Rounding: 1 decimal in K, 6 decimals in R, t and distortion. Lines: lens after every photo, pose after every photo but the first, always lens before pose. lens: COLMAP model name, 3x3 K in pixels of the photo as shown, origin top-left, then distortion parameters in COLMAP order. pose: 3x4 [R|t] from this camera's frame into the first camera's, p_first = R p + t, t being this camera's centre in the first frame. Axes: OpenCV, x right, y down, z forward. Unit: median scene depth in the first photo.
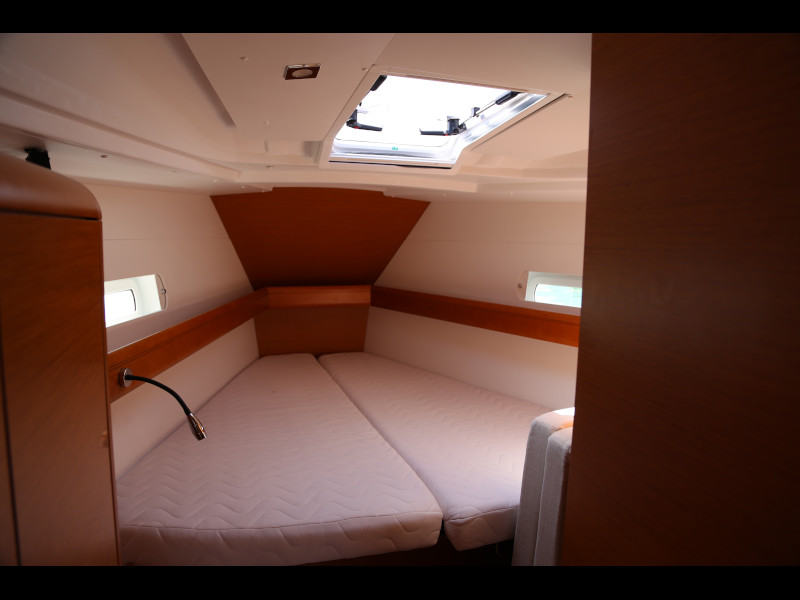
lens RADIAL K [[536.9, 0, 382.0], [0, 536.9, 295.5], [0, 0, 1]] dist [-0.113625, 0.026505]
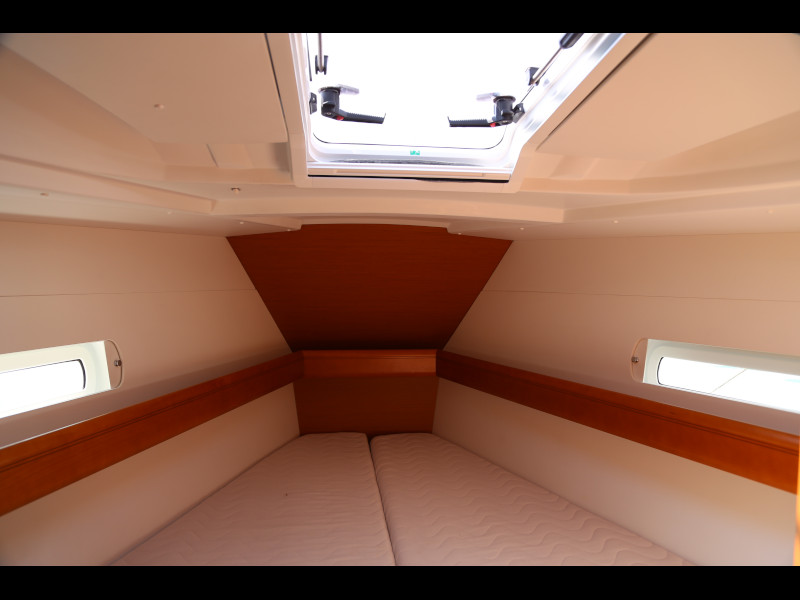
lens RADIAL K [[540.6, 0, 400.0], [0, 540.6, 300.0], [0, 0, 1]] dist [-0.099916, 0.033204]
pose [[0.981245, -0.000405, -0.192764, 0.118025], [-0.014388, 0.997054, -0.075340, -0.046641], [0.192227, 0.076701, 0.978349, 0.343827]]
